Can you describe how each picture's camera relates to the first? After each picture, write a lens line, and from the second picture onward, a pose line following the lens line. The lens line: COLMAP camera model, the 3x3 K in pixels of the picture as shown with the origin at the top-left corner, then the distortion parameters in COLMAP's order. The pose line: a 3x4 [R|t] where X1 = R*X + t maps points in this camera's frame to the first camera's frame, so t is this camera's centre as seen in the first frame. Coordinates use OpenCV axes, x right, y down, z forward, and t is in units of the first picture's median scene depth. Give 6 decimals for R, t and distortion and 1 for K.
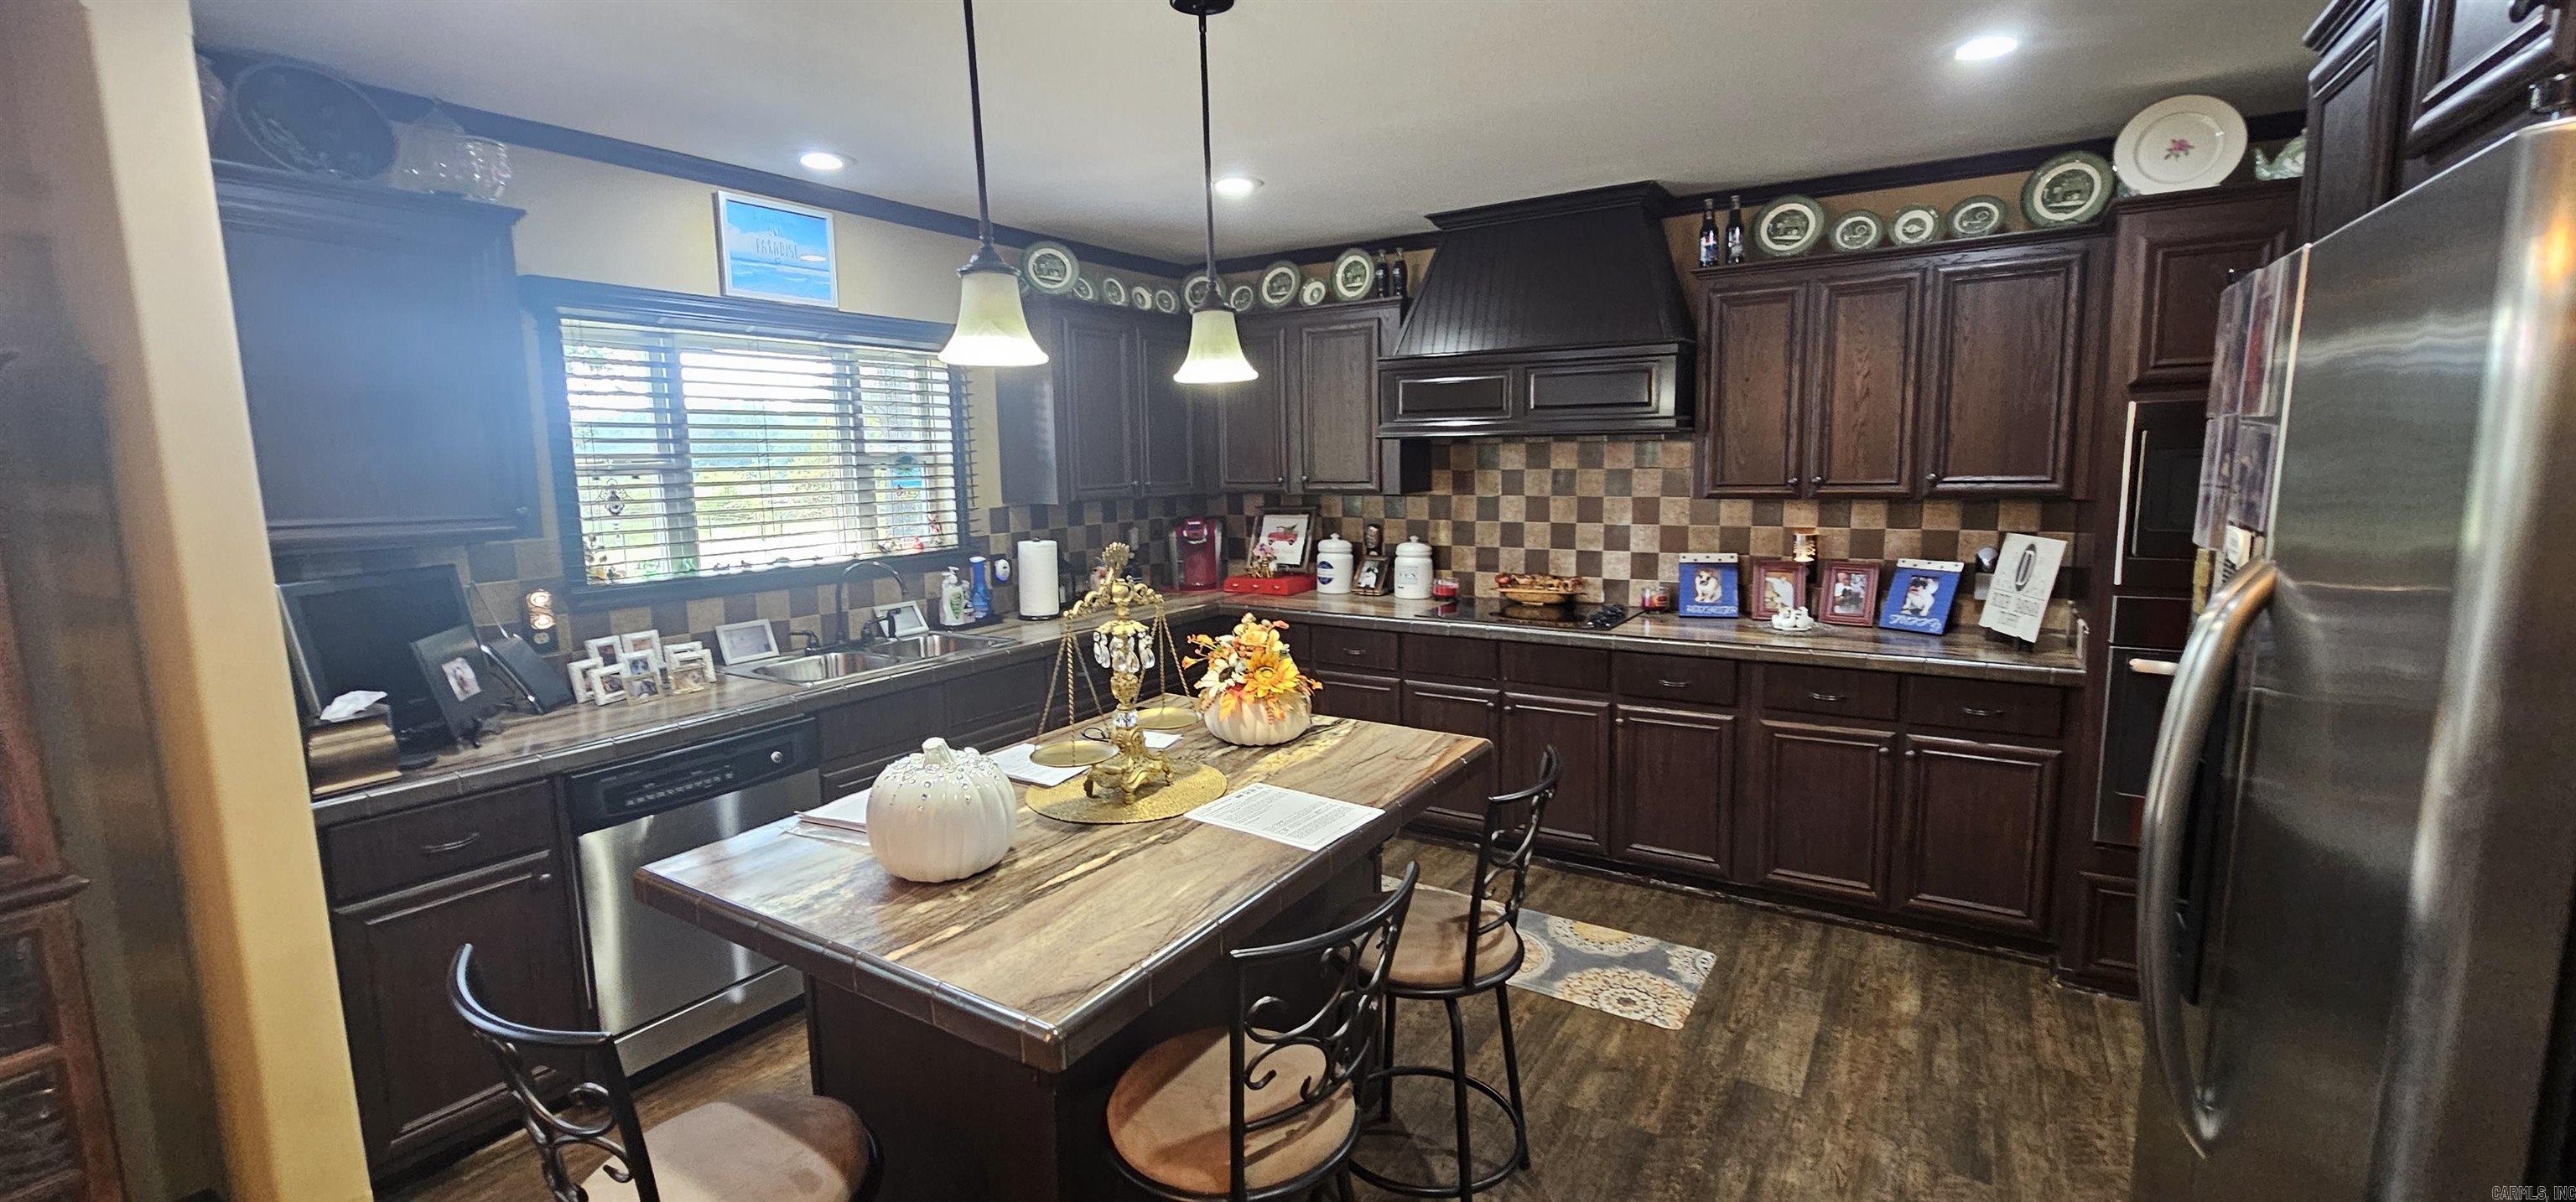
lens RADIAL K [[1052.4, 0, 1284.7], [0, 1052.4, 593.9], [0, 0, 1]] dist [-0.001813, -0.000525]
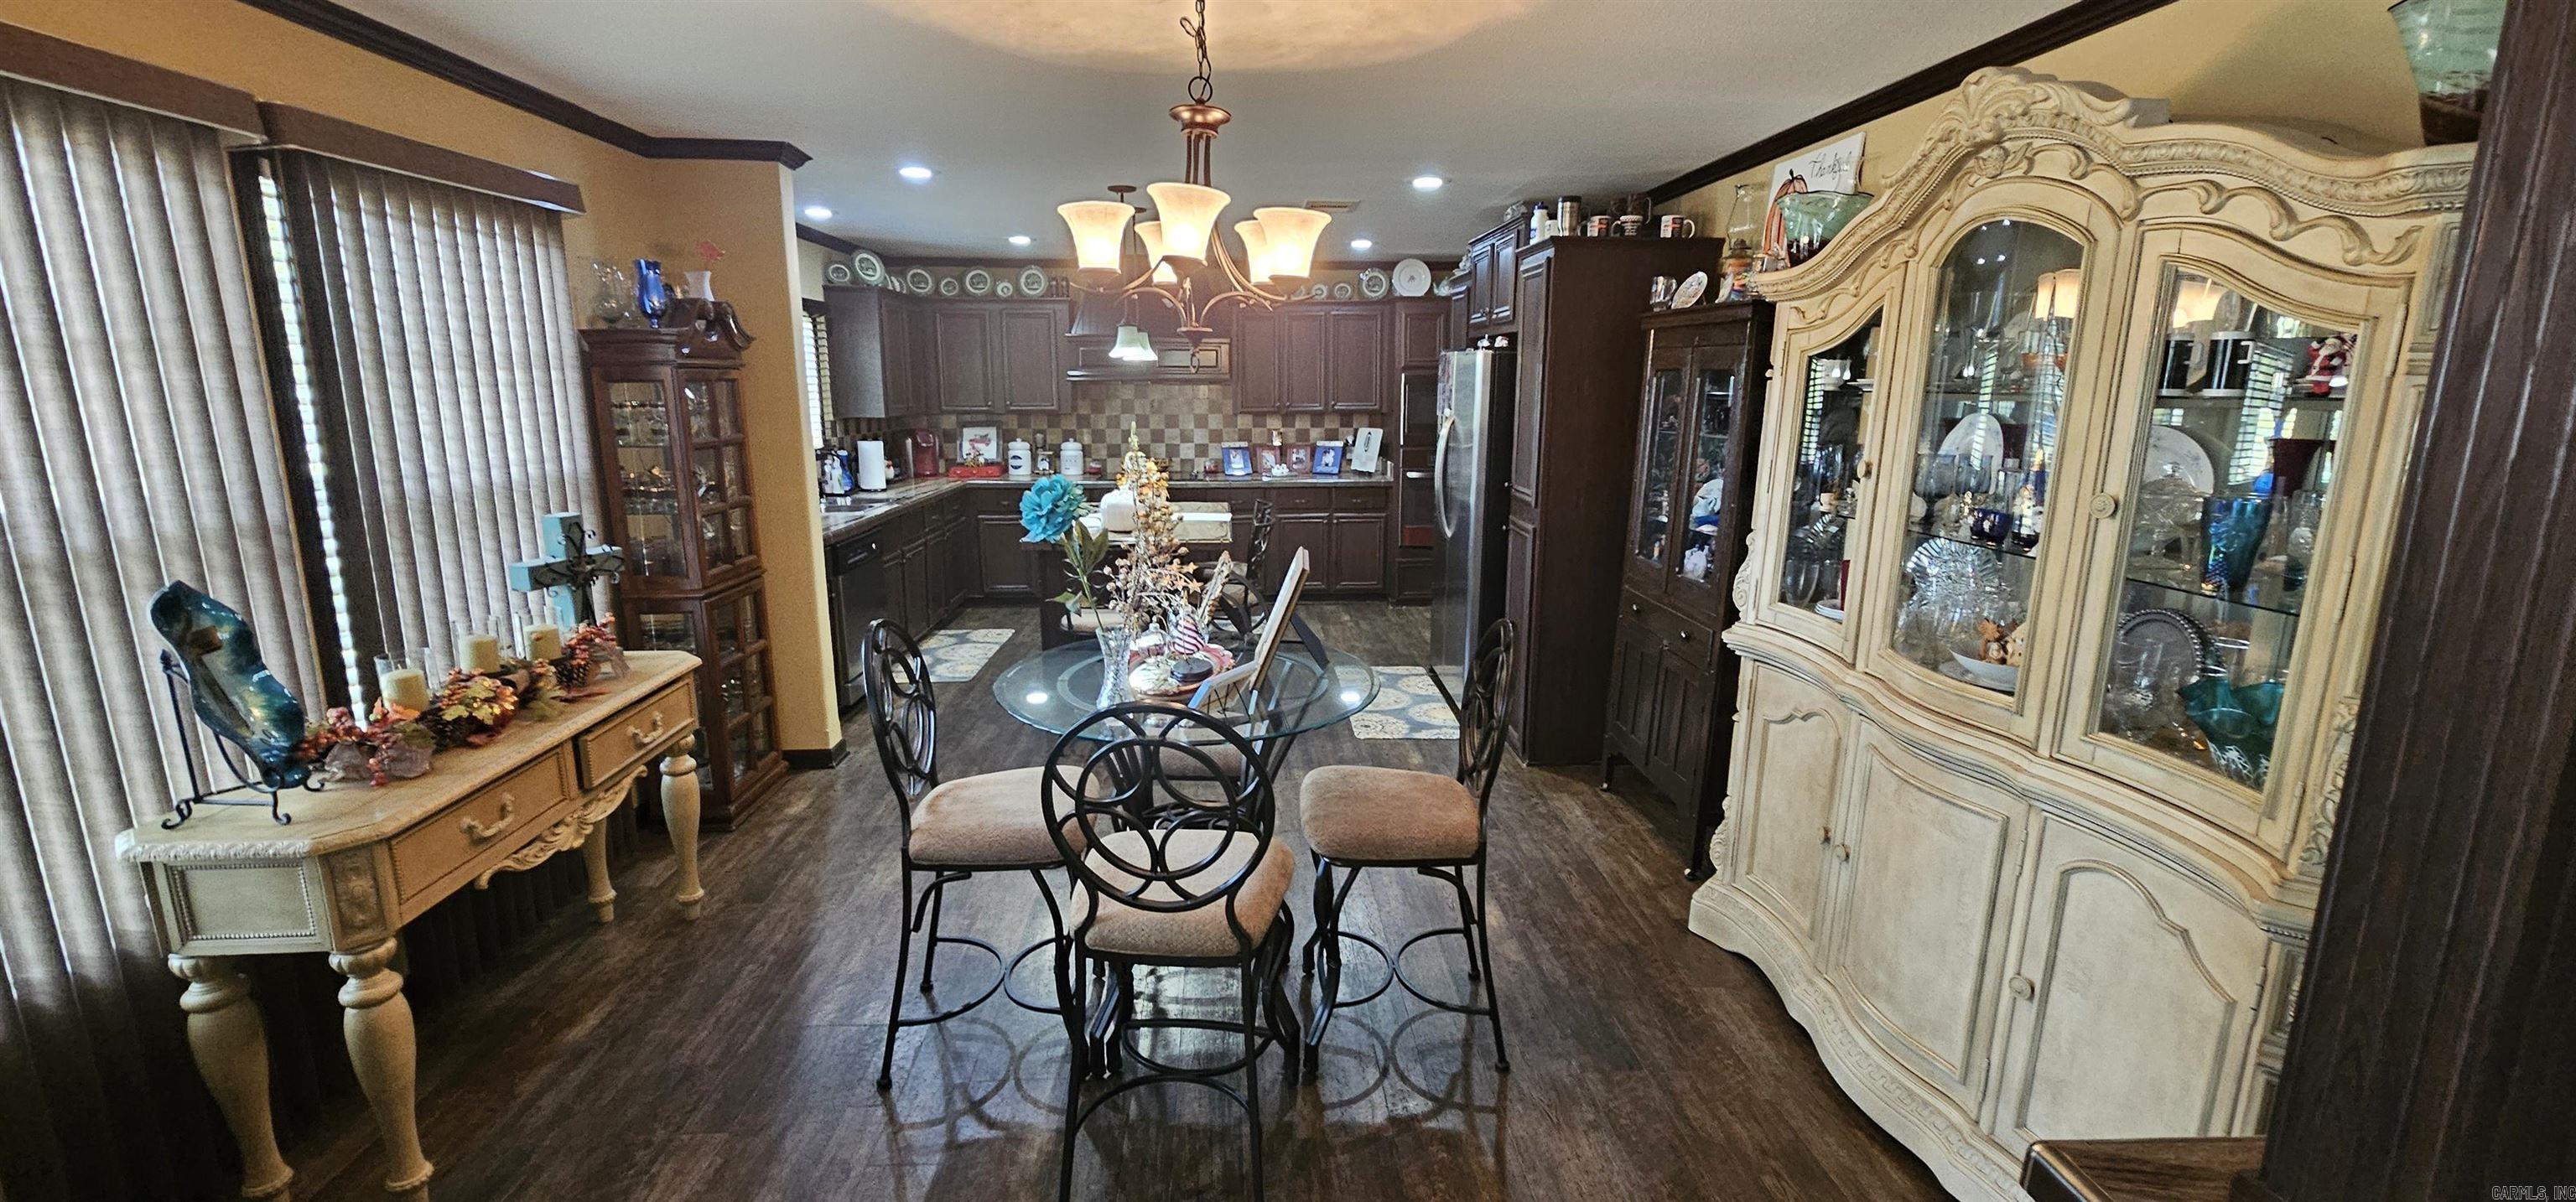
lens RADIAL K [[1052.4, 0, 1278.5], [0, 1052.4, 604.4], [0, 0, 1]] dist [-0.001813, -0.000525]
pose [[0.810047, -0.101606, 0.577495, -0.834710], [0.063016, 0.994253, 0.086539, 0.116747], [-0.582970, -0.033709, 0.811794, -0.793491]]
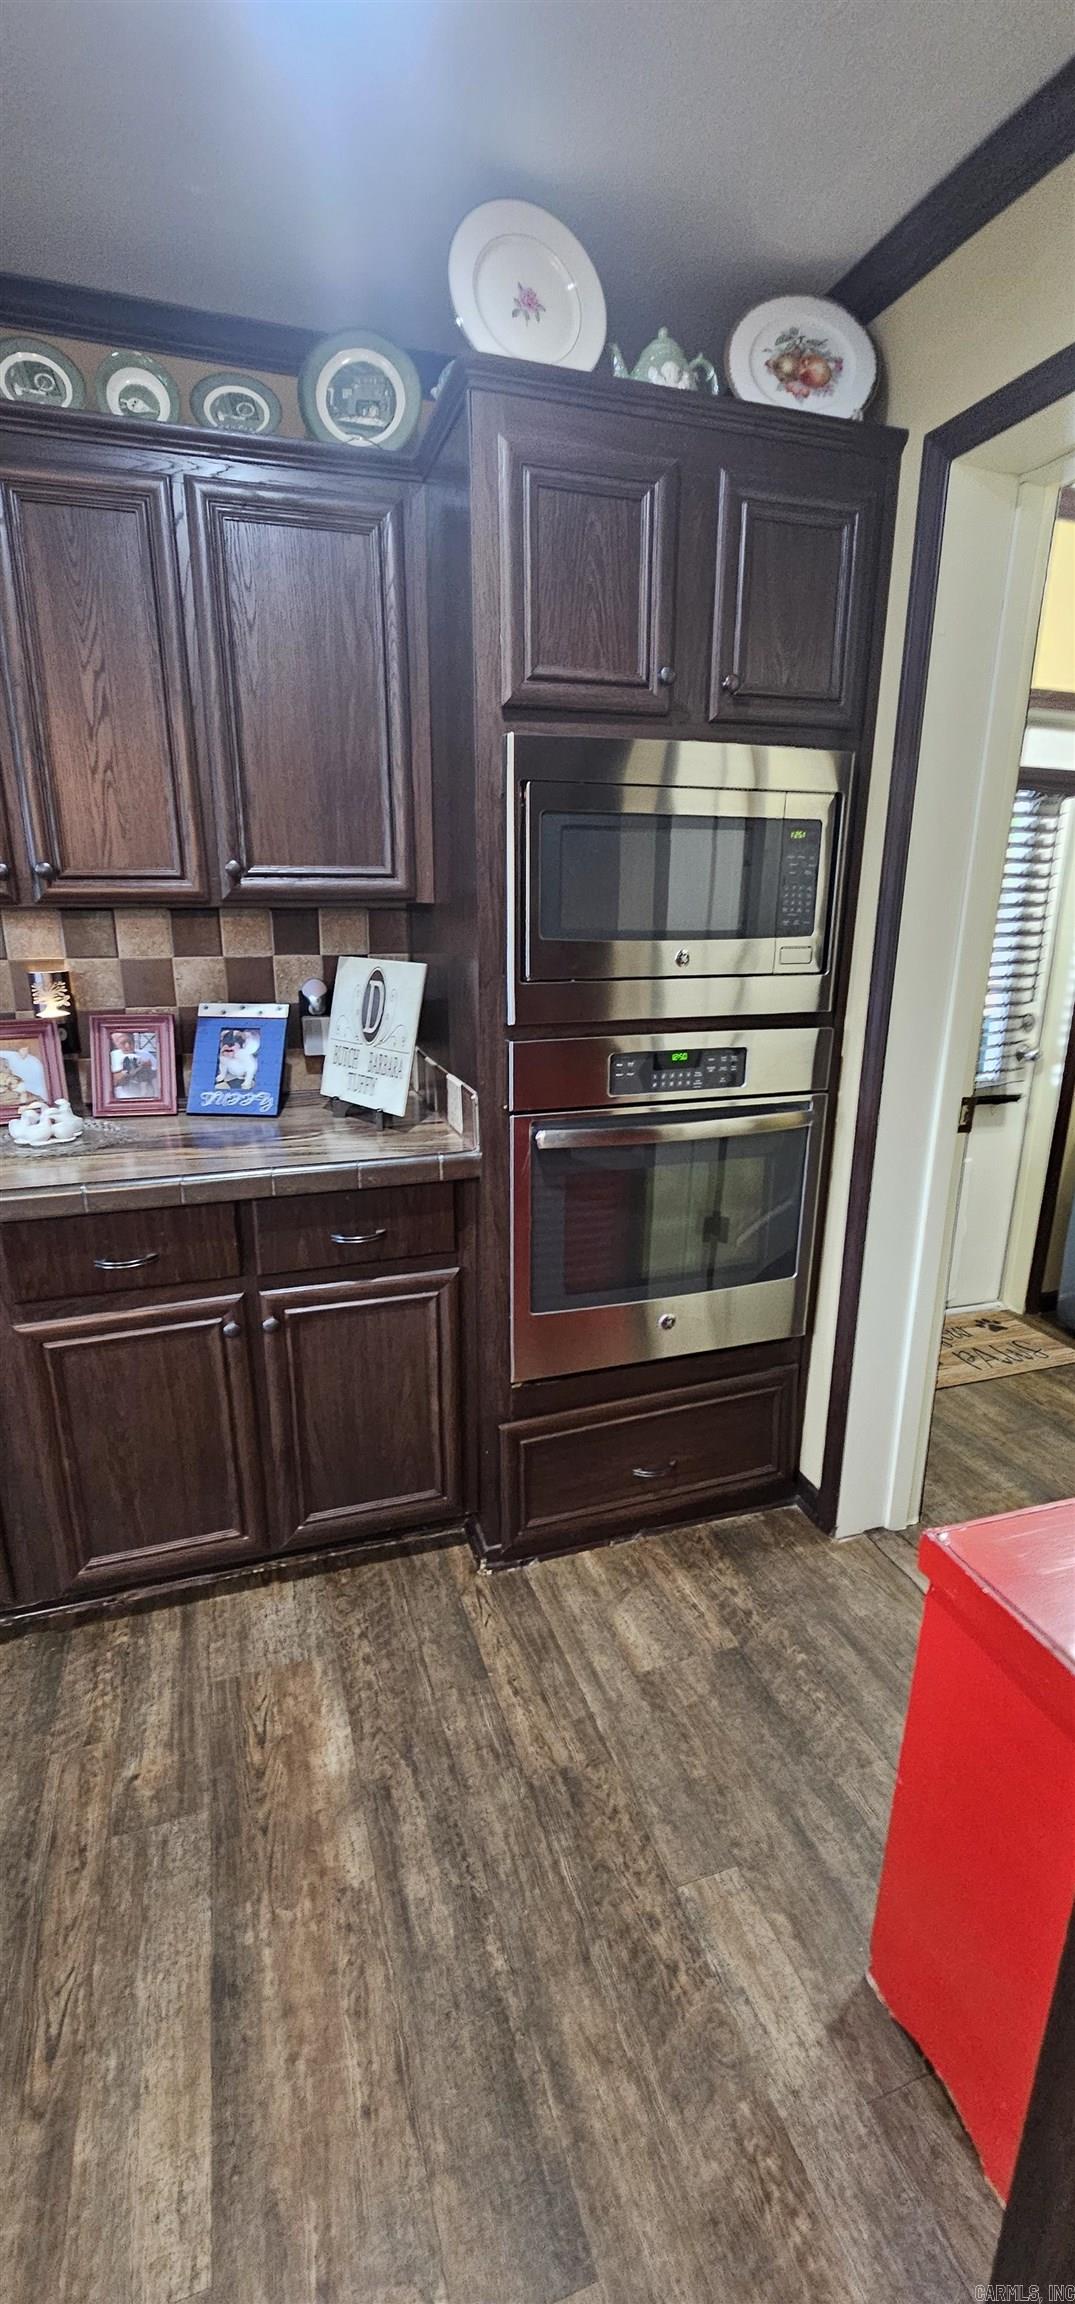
lens RADIAL K [[941.4, 0, 541.9], [0, 941.4, 1153.6], [0, 0, 1]] dist [-0.001813, -0.000525]
pose [[0.622687, -0.186807, 0.759844, 0.277180], [0.088987, 0.981690, 0.168424, -0.023025], [-0.777394, -0.037259, 0.627909, 0.503150]]
